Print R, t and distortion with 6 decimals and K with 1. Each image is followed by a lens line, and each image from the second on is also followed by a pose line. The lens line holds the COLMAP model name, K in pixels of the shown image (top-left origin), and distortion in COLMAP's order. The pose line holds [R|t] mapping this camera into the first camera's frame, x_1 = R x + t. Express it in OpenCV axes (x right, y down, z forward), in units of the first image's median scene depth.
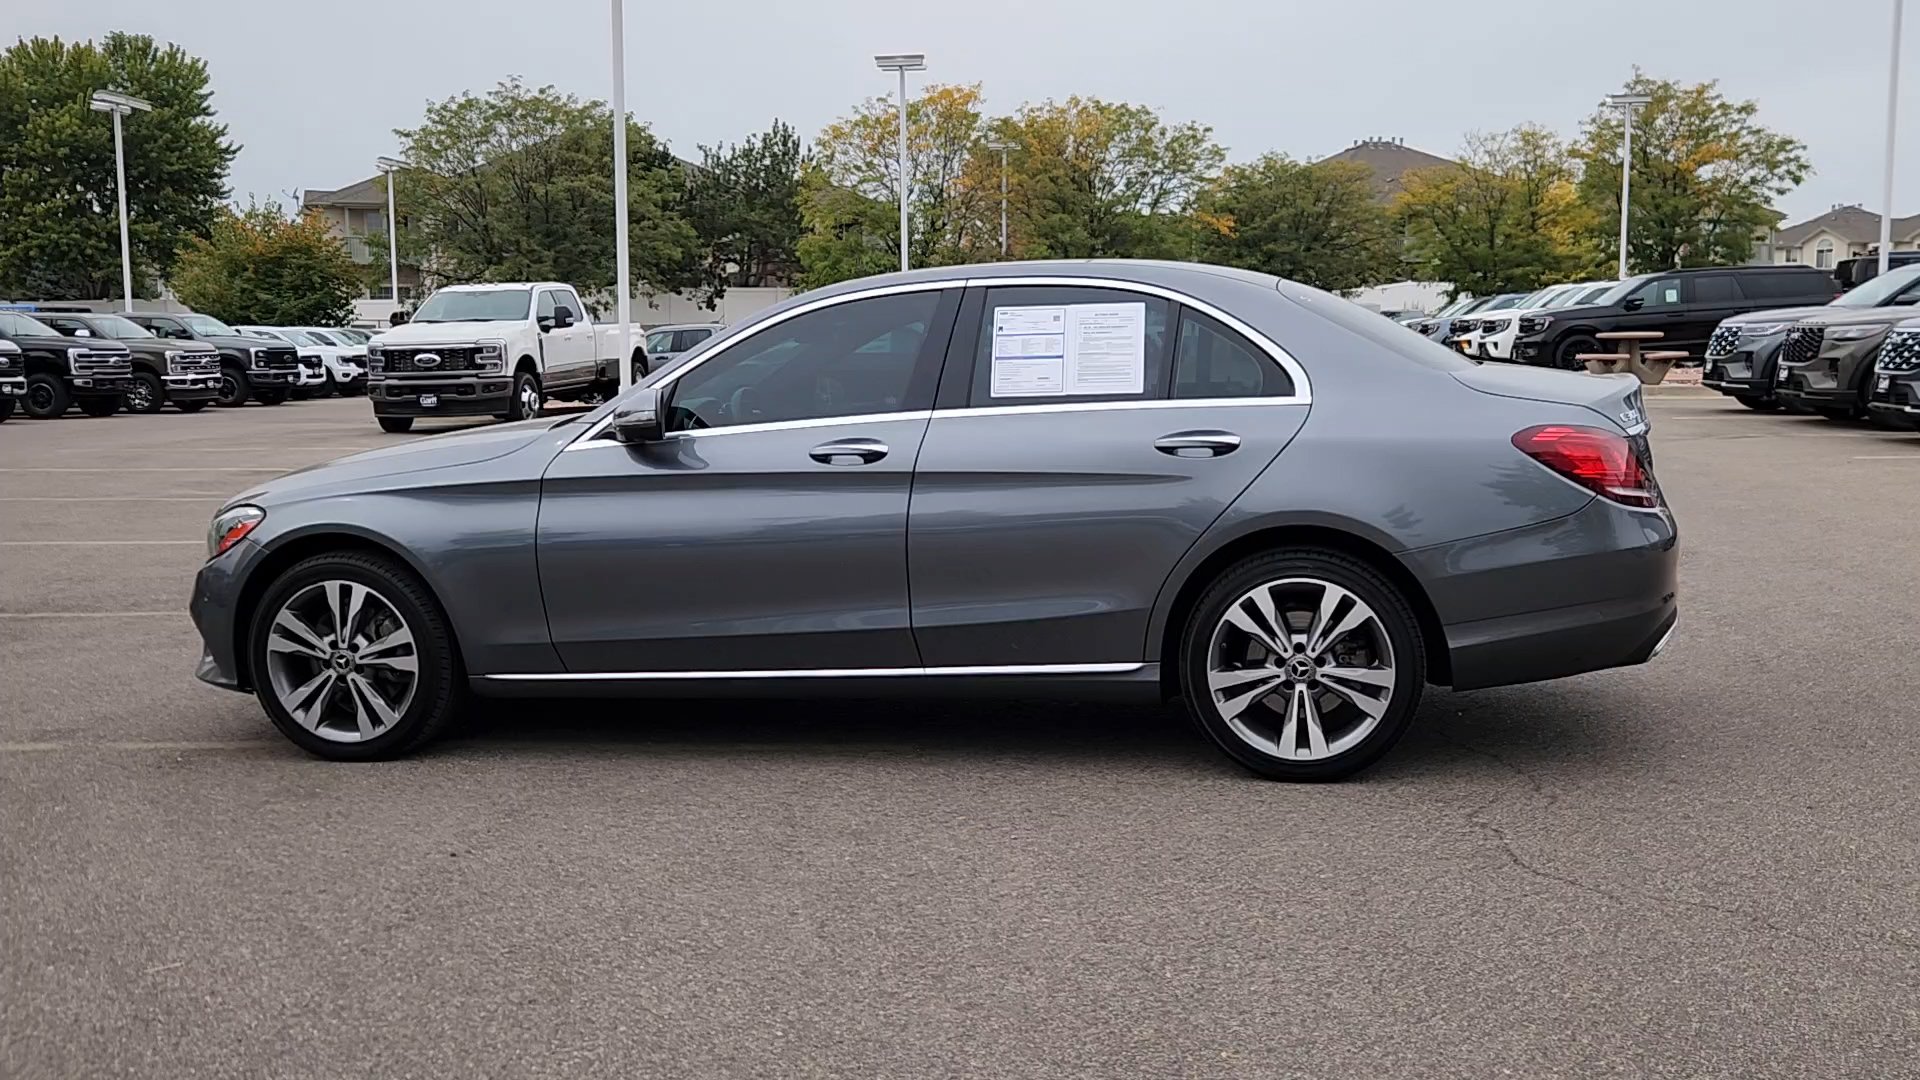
lens RADIAL K [[1826.8, 0, 946.6], [0, 1826.8, 535.9], [0, 0, 1]] dist [0.027906, 0.000000]
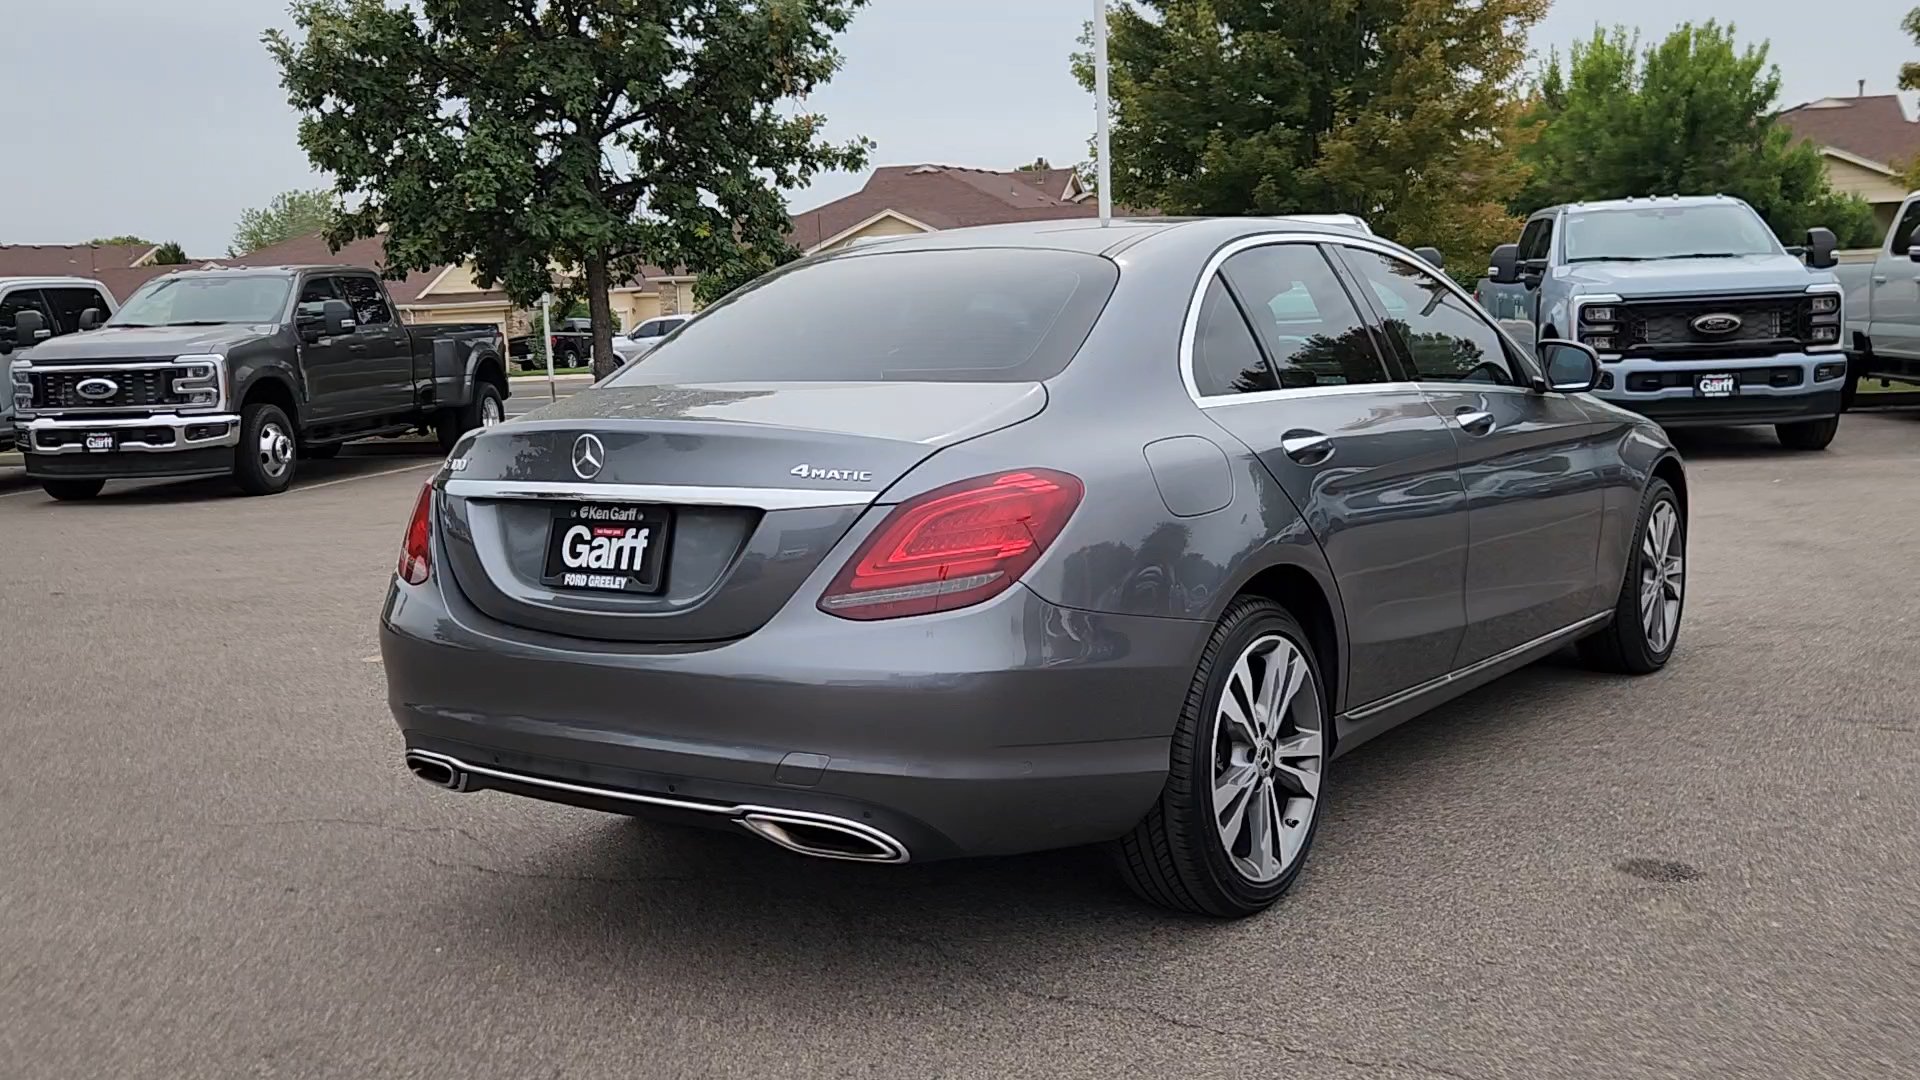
lens RADIAL K [[1826.8, 0, 943.5], [0, 1826.8, 549.2], [0, 0, 1]] dist [0.027906, 0.000000]
pose [[-0.404163, 0.153769, -0.901669, 0.835268], [-0.056002, 0.979759, 0.192189, -0.160459], [0.912971, 0.128171, -0.387371, 1.274292]]
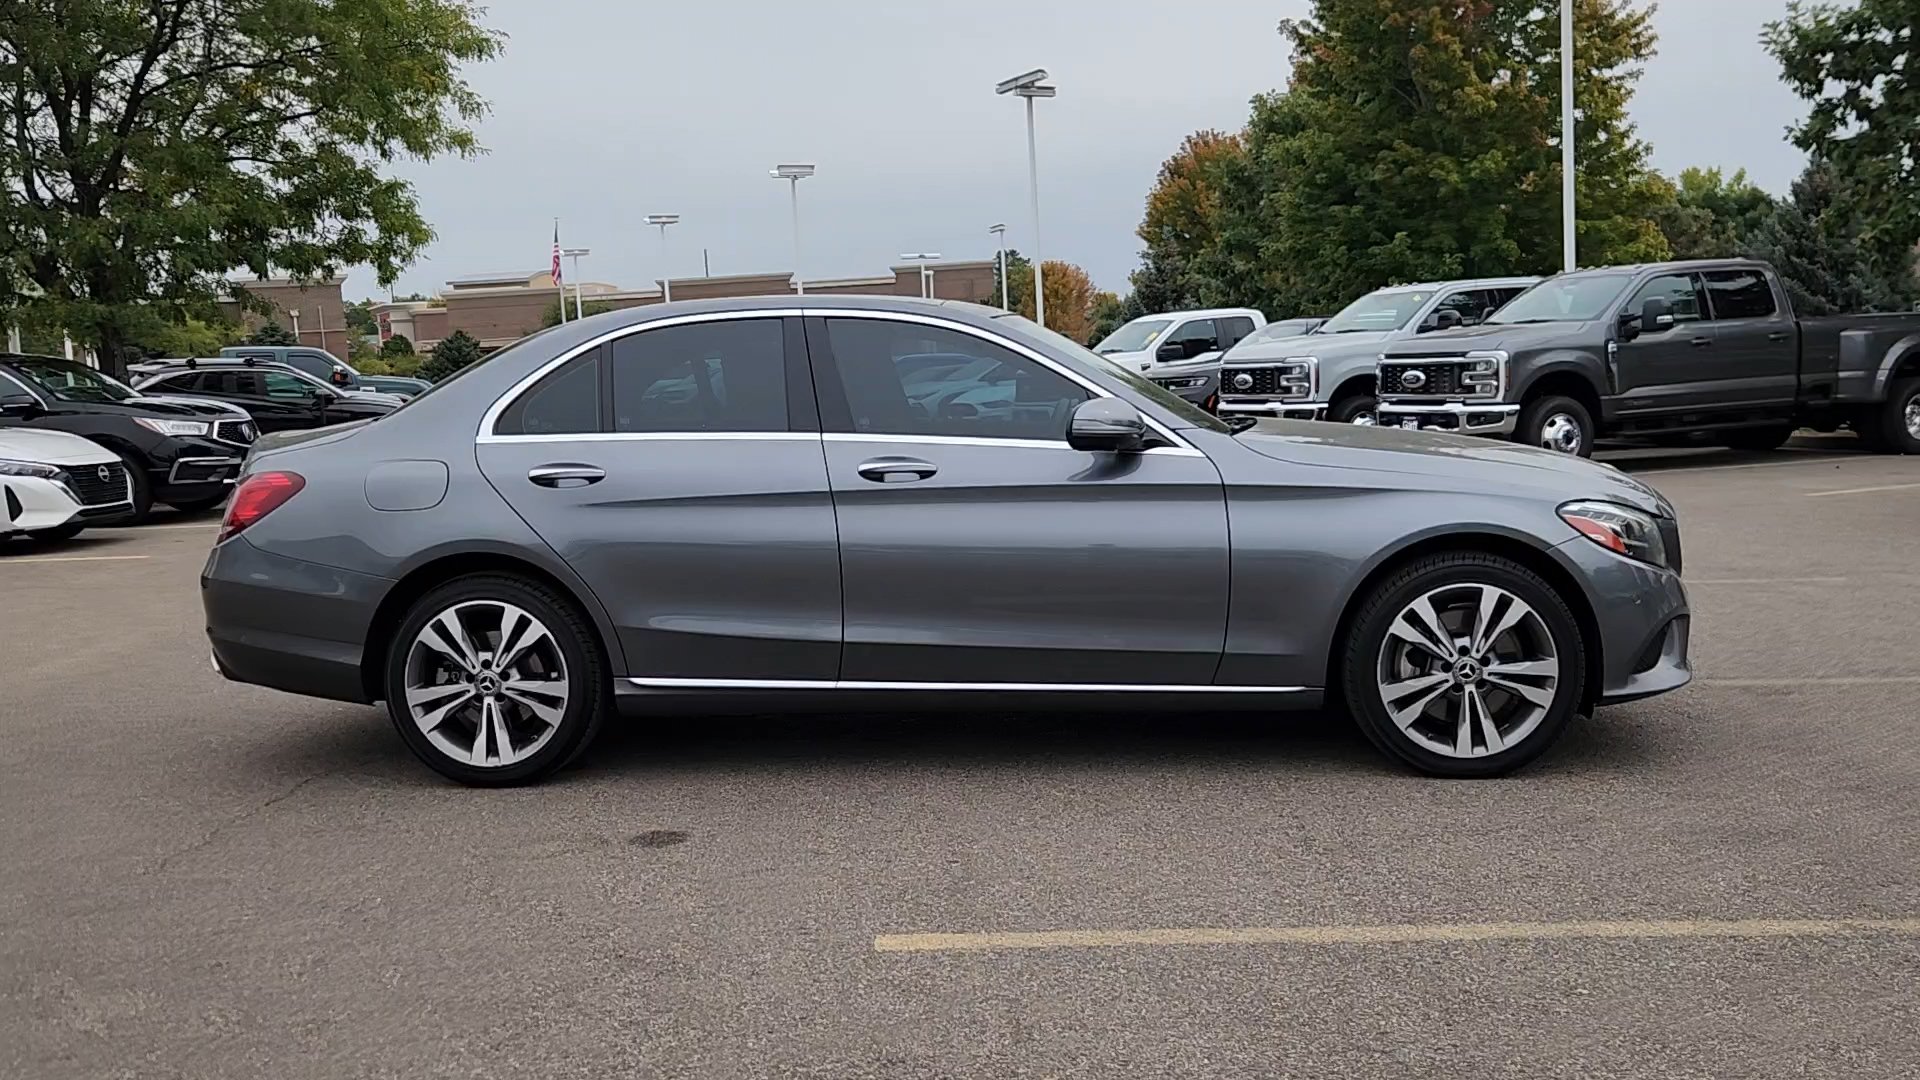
lens RADIAL K [[1826.8, 0, 940.8], [0, 1826.8, 549.2], [0, 0, 1]] dist [0.027906, 0.000000]
pose [[-0.991118, 0.071511, -0.112120, 0.095646], [0.046149, 0.975669, 0.214337, -0.229576], [0.124719, 0.207259, -0.970303, 2.060977]]
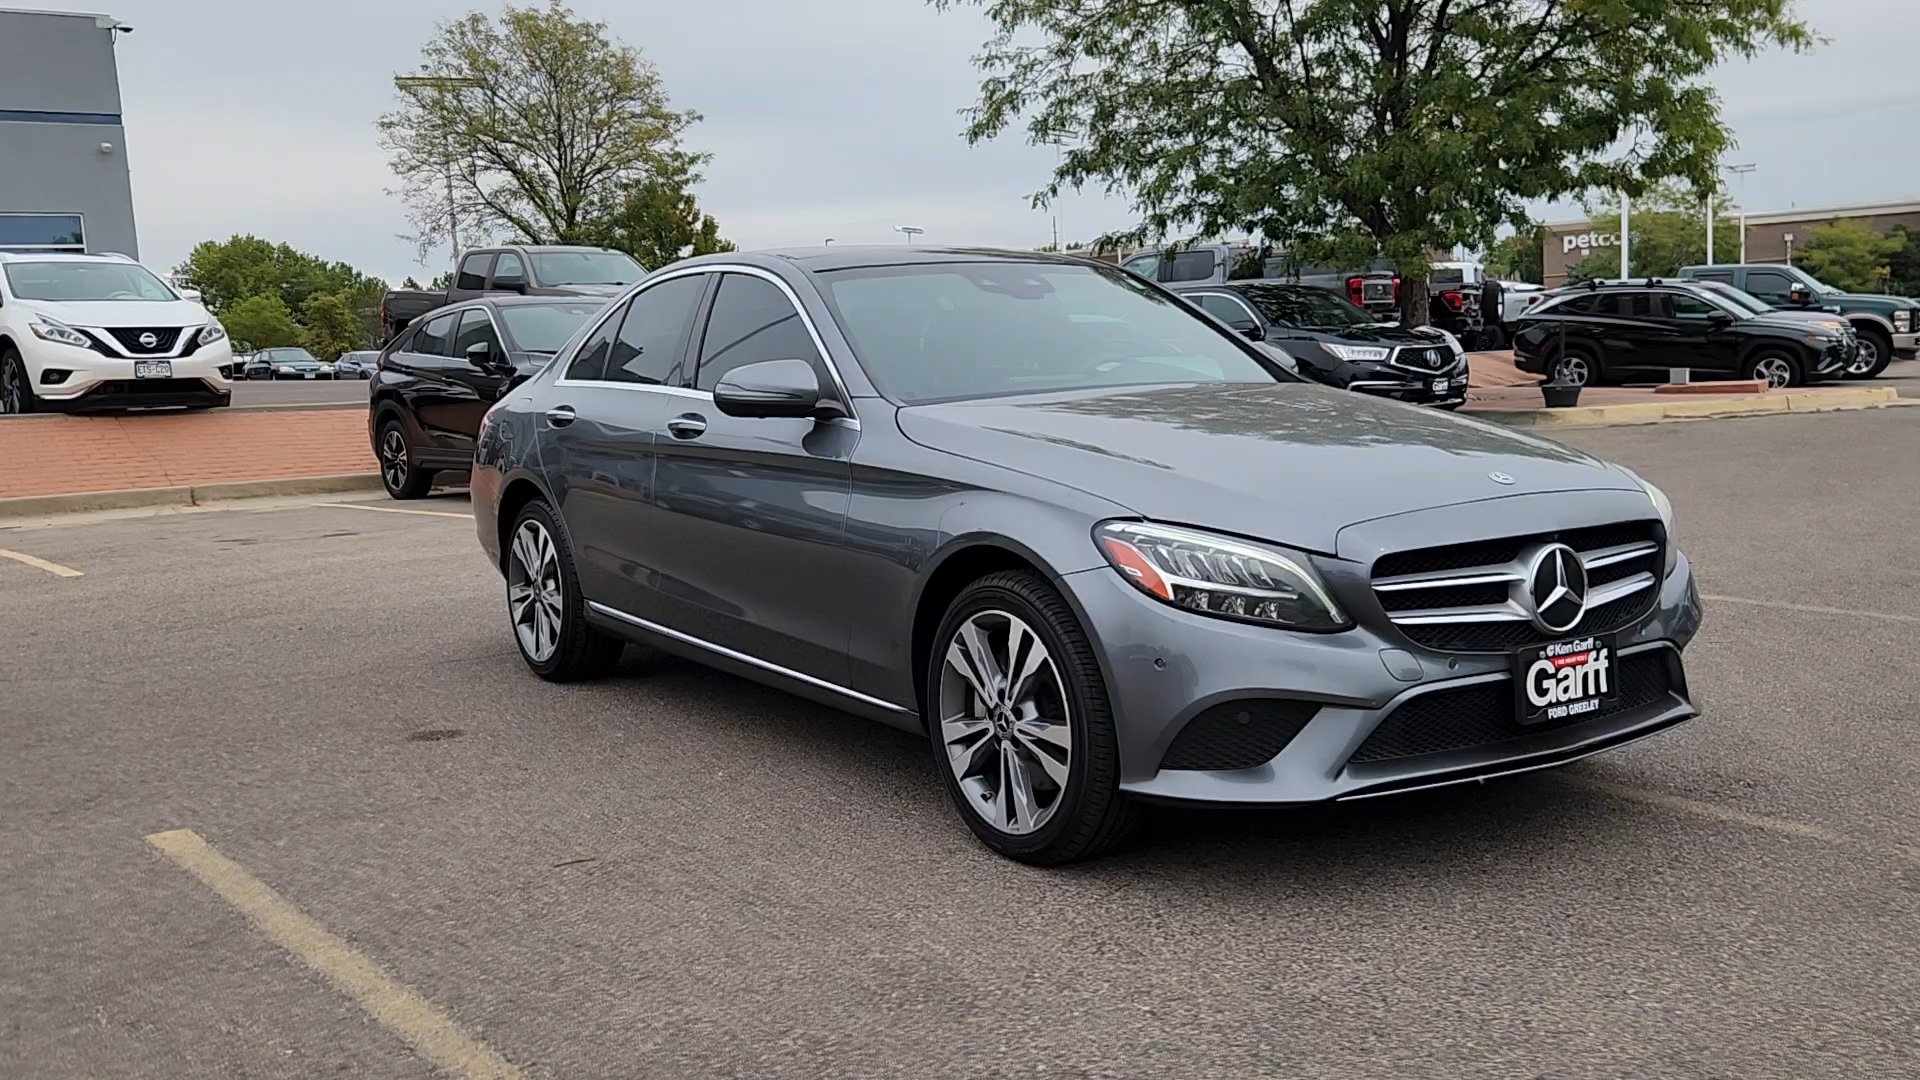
lens RADIAL K [[1826.8, 0, 939.3], [0, 1826.8, 547.3], [0, 0, 1]] dist [0.027906, 0.000000]
pose [[-0.709667, -0.031162, 0.703848, -0.720127], [0.130185, 0.976018, 0.174472, -0.158898], [-0.692405, 0.215448, -0.688591, 1.724010]]
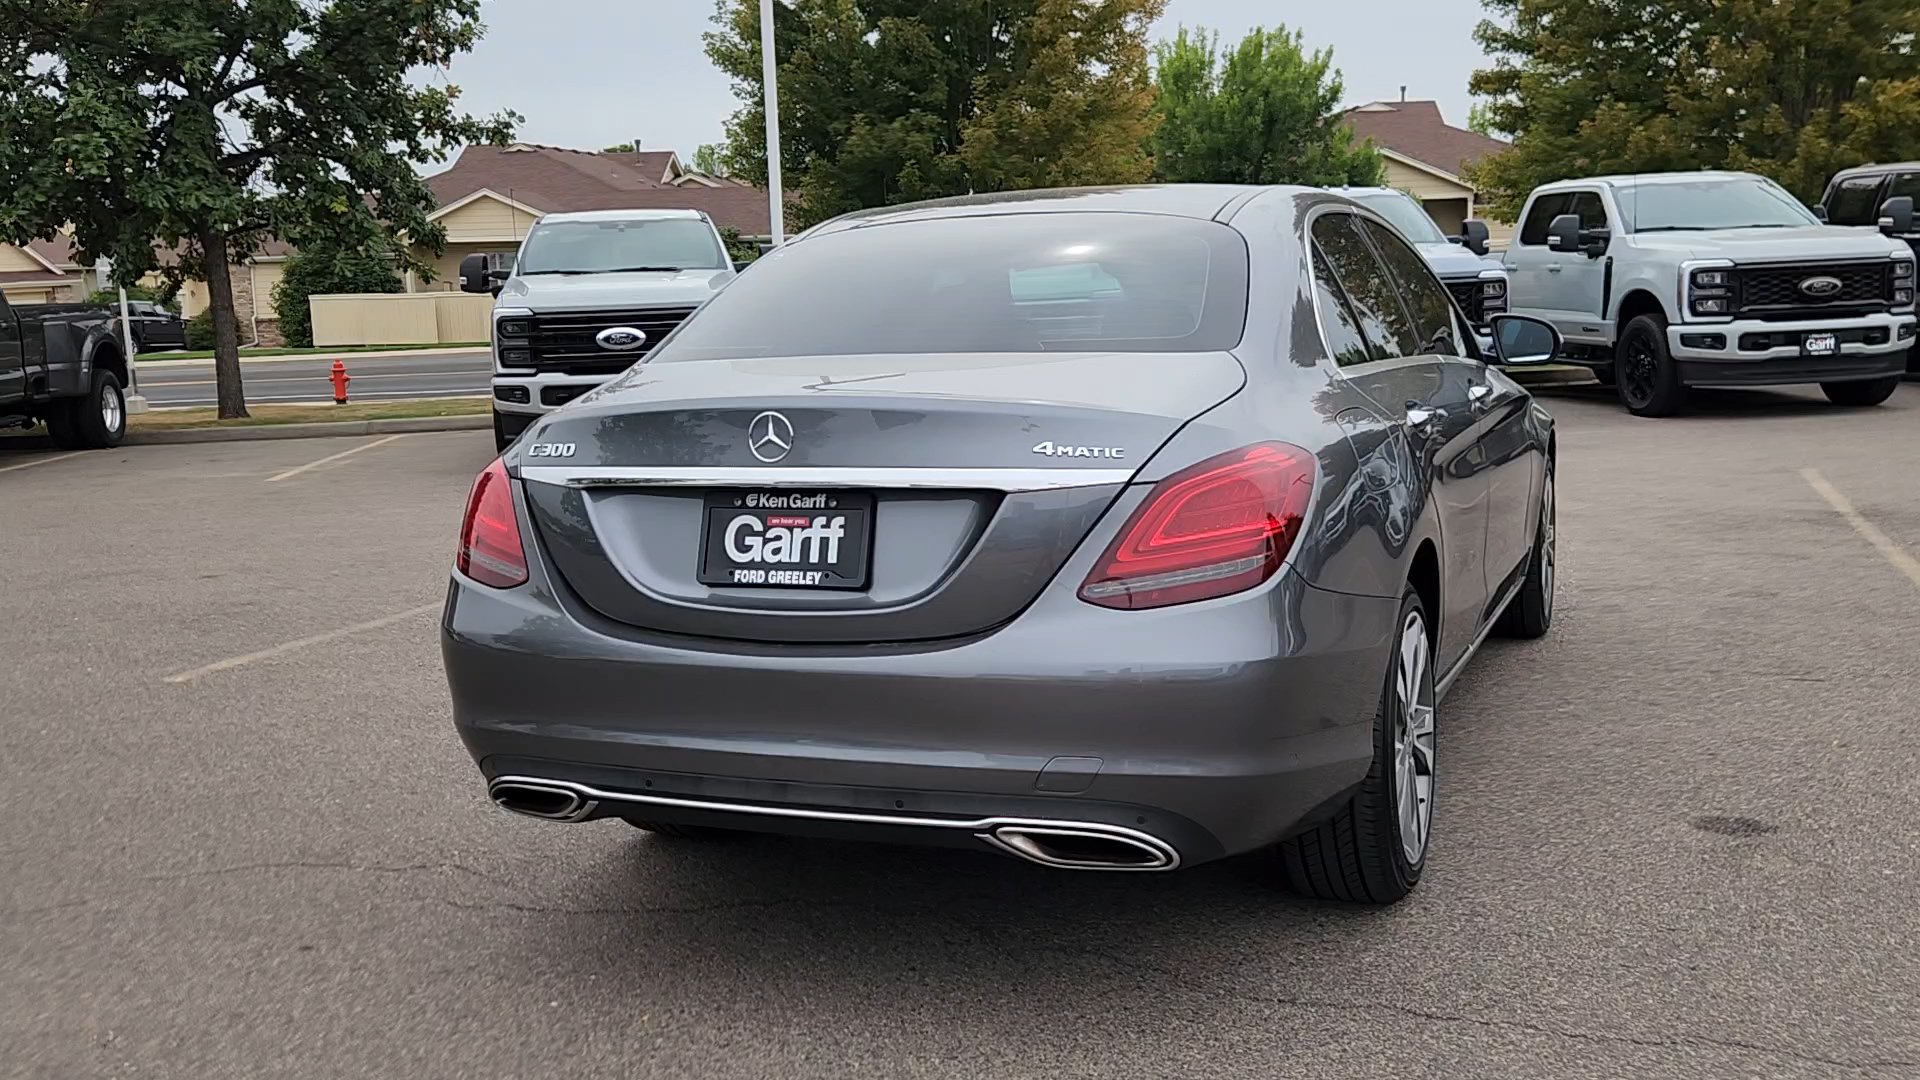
lens RADIAL K [[1826.8, 0, 947.8], [0, 1826.8, 548.5], [0, 0, 1]] dist [0.027906, 0.000000]
pose [[-0.183977, 0.168350, -0.968406, 0.848173], [-0.072320, 0.980235, 0.184145, -0.139289], [0.980267, 0.103913, -0.168165, 1.082965]]
